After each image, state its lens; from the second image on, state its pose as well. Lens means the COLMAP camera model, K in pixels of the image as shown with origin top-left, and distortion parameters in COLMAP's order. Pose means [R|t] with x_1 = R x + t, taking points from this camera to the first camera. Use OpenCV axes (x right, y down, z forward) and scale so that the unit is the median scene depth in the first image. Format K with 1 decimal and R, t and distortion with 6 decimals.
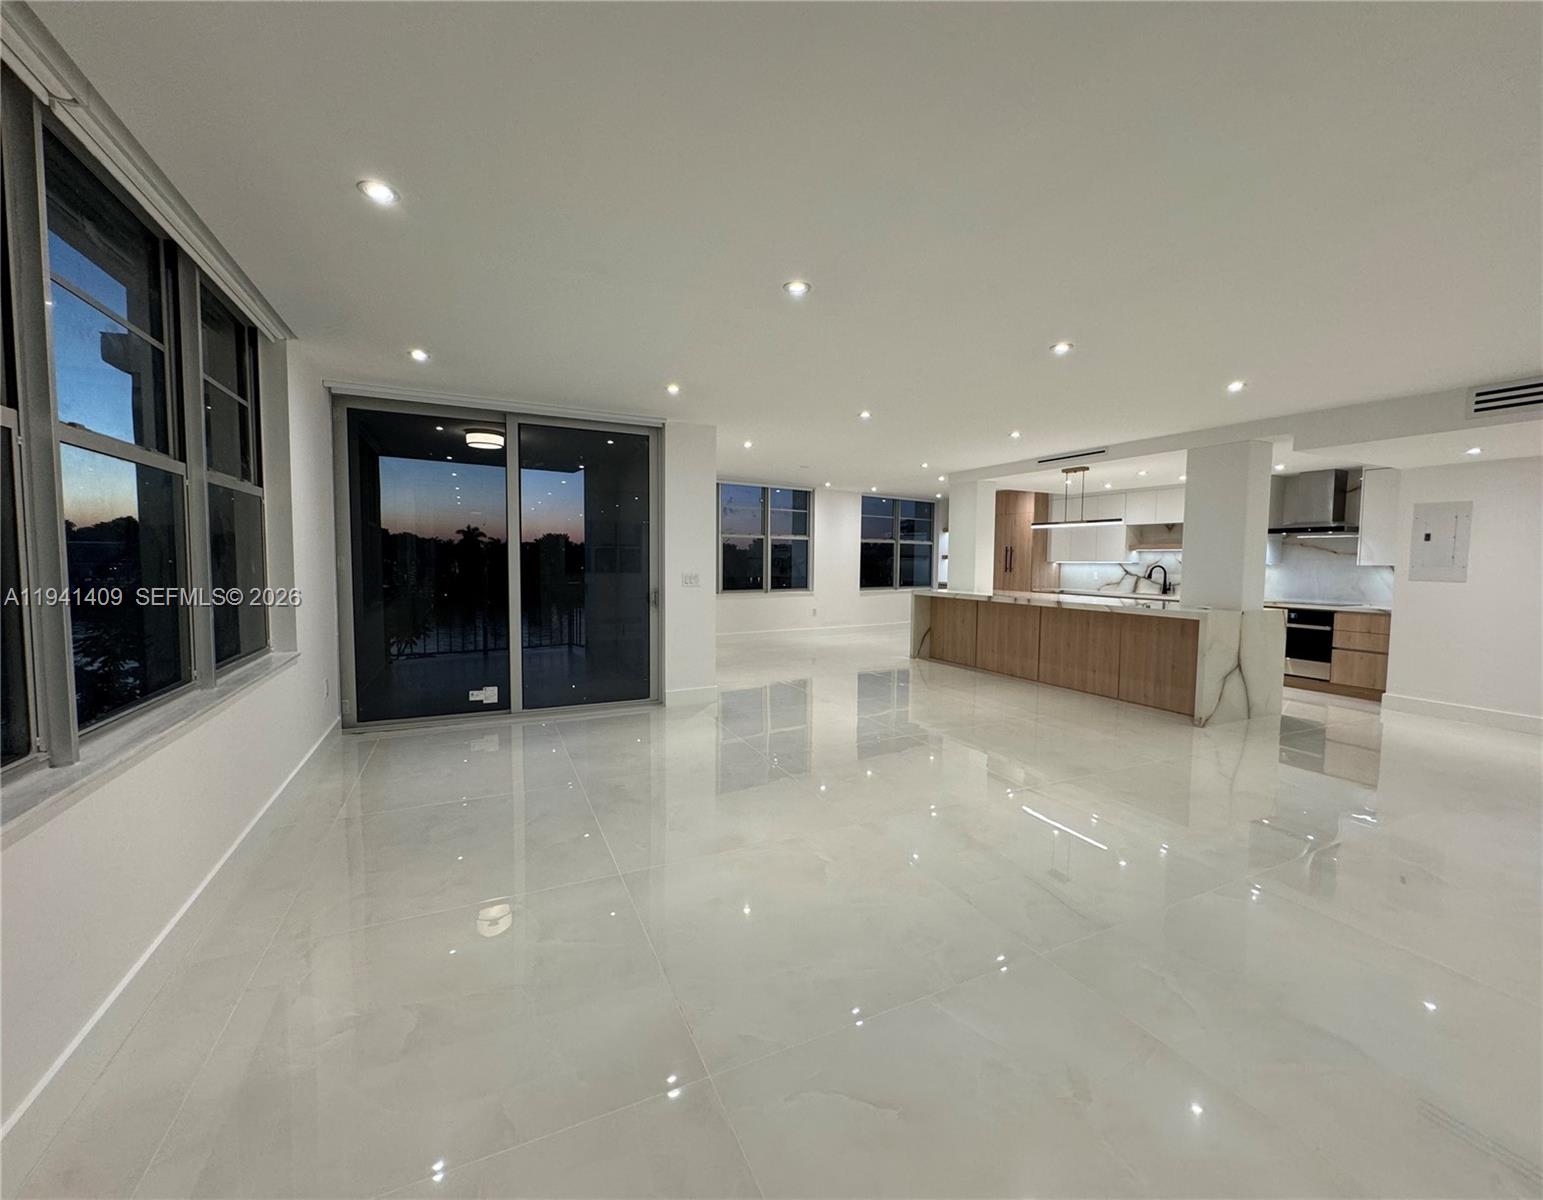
lens RADIAL K [[635.8, 0, 791.4], [0, 635.8, 599.4], [0, 0, 1]] dist [-0.000493, 0.000001]
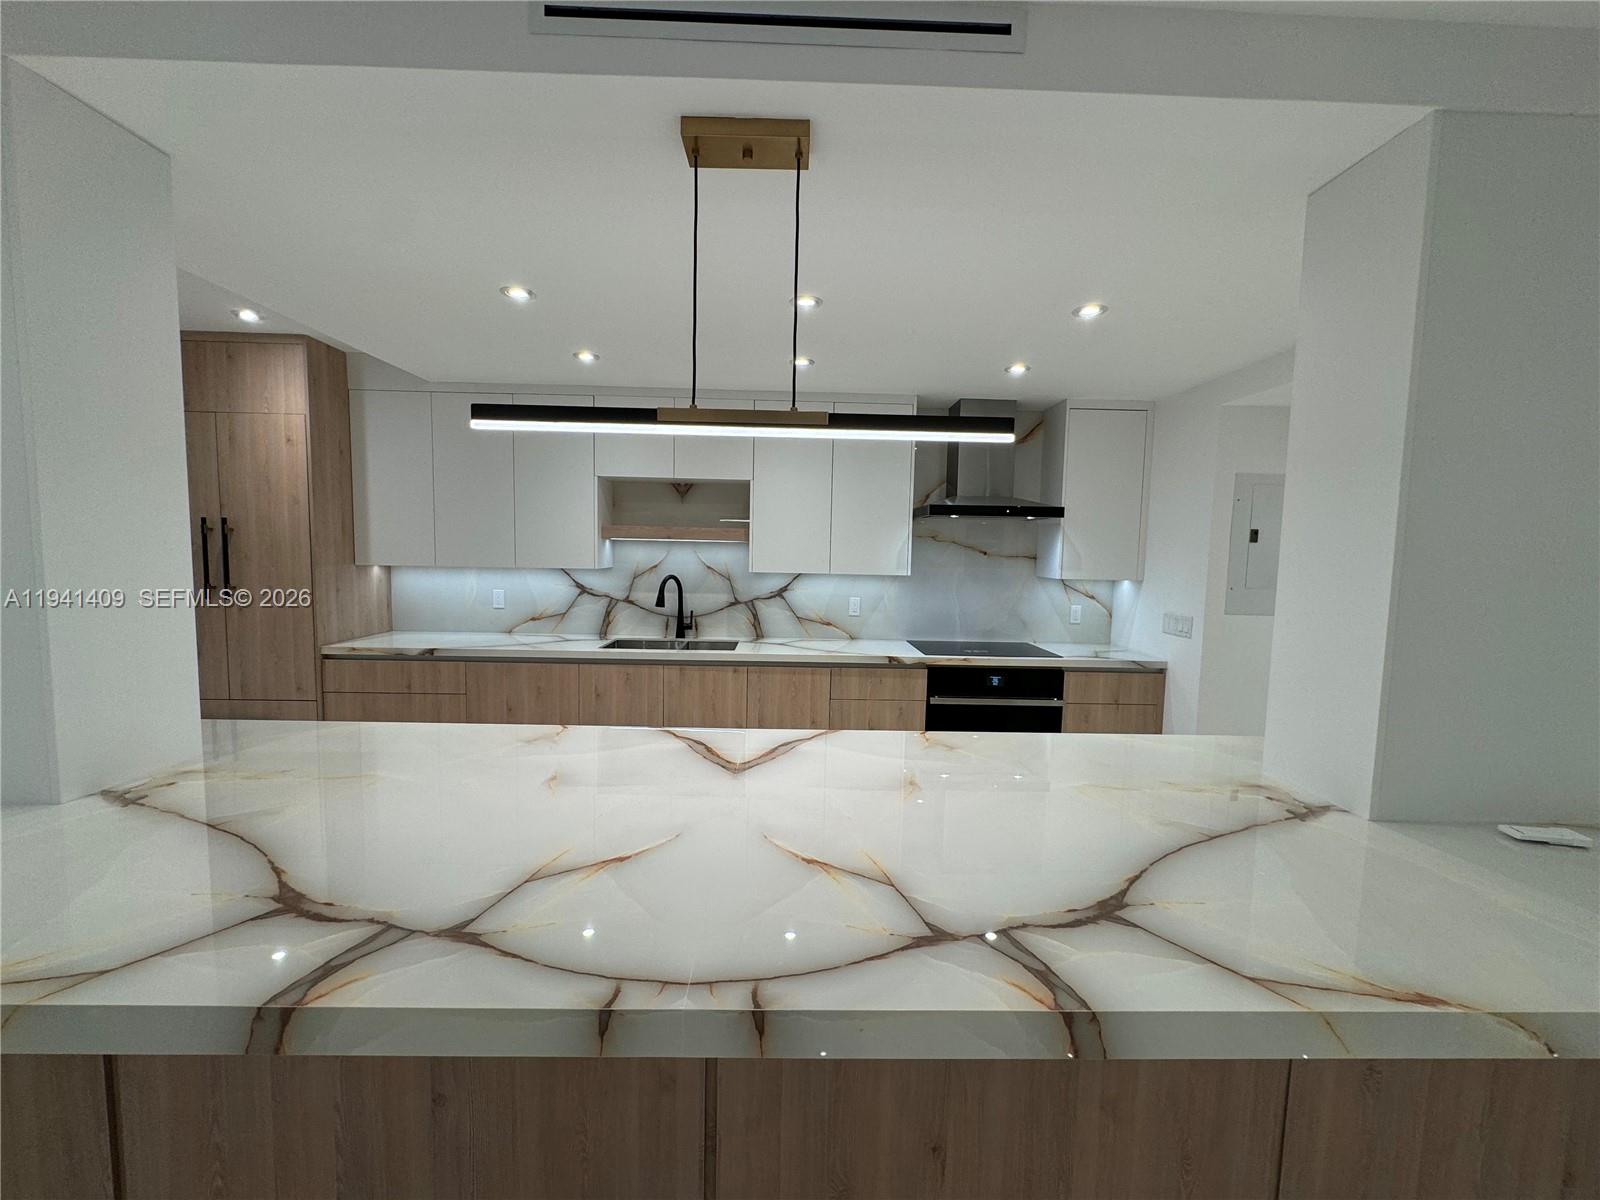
lens RADIAL K [[637.3, 0, 800.0], [0, 637.3, 600.0], [0, 0, 1]] dist [-0.002926, 0.000258]
pose [[0.422321, -0.079113, 0.902987, 0.208170], [0.040518, 0.996836, 0.068385, -0.060547], [-0.905540, 0.007707, 0.424190, 0.706836]]
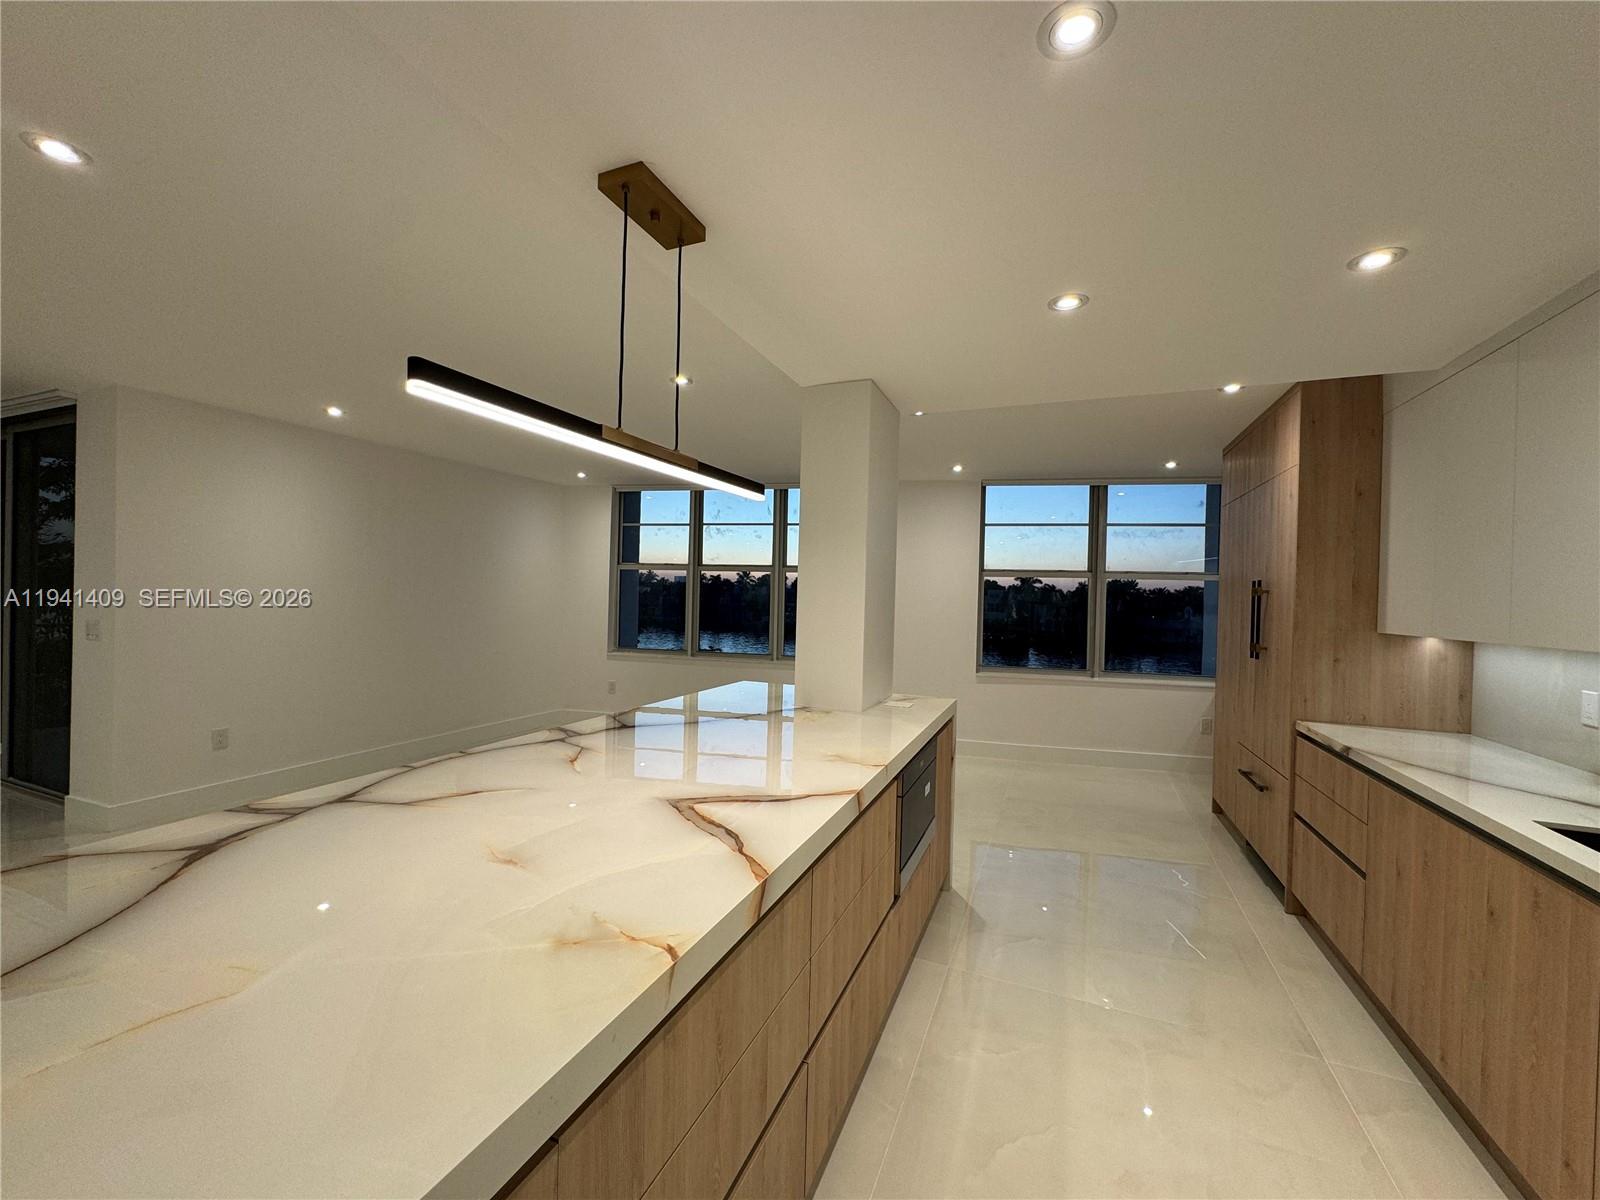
lens RADIAL K [[637.3, 0, 800.0], [0, 637.3, 600.0], [0, 0, 1]] dist [-0.002926, 0.000258]
pose [[0.662341, 0.008600, -0.749153, 0.499677], [-0.063514, 0.996979, -0.044709, -0.050344], [0.746505, 0.077194, 0.660887, 0.706567]]
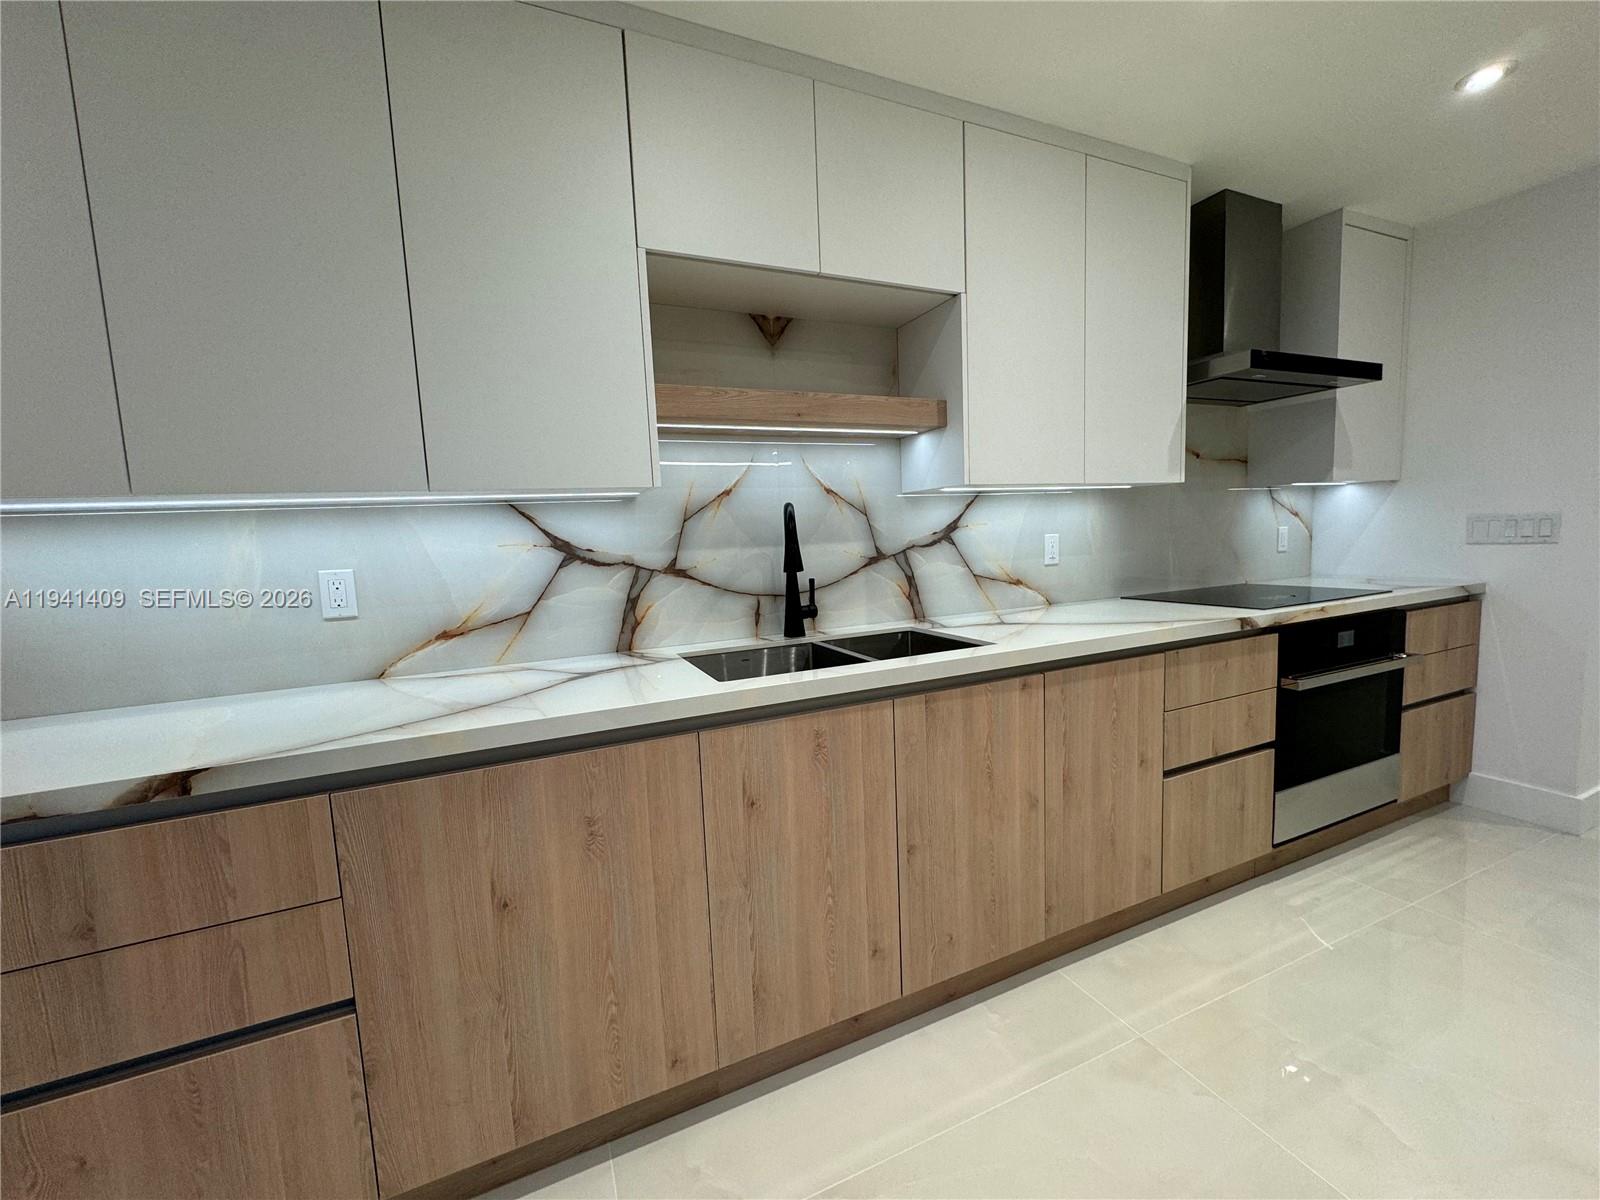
lens RADIAL K [[637.3, 0, 800.0], [0, 637.3, 600.0], [0, 0, 1]] dist [-0.002926, 0.000258]
pose [[0.040597, -0.116817, 0.992323, 0.357504], [0.105975, 0.988044, 0.111977, -0.043715], [-0.993540, 0.100616, 0.052491, 0.953818]]
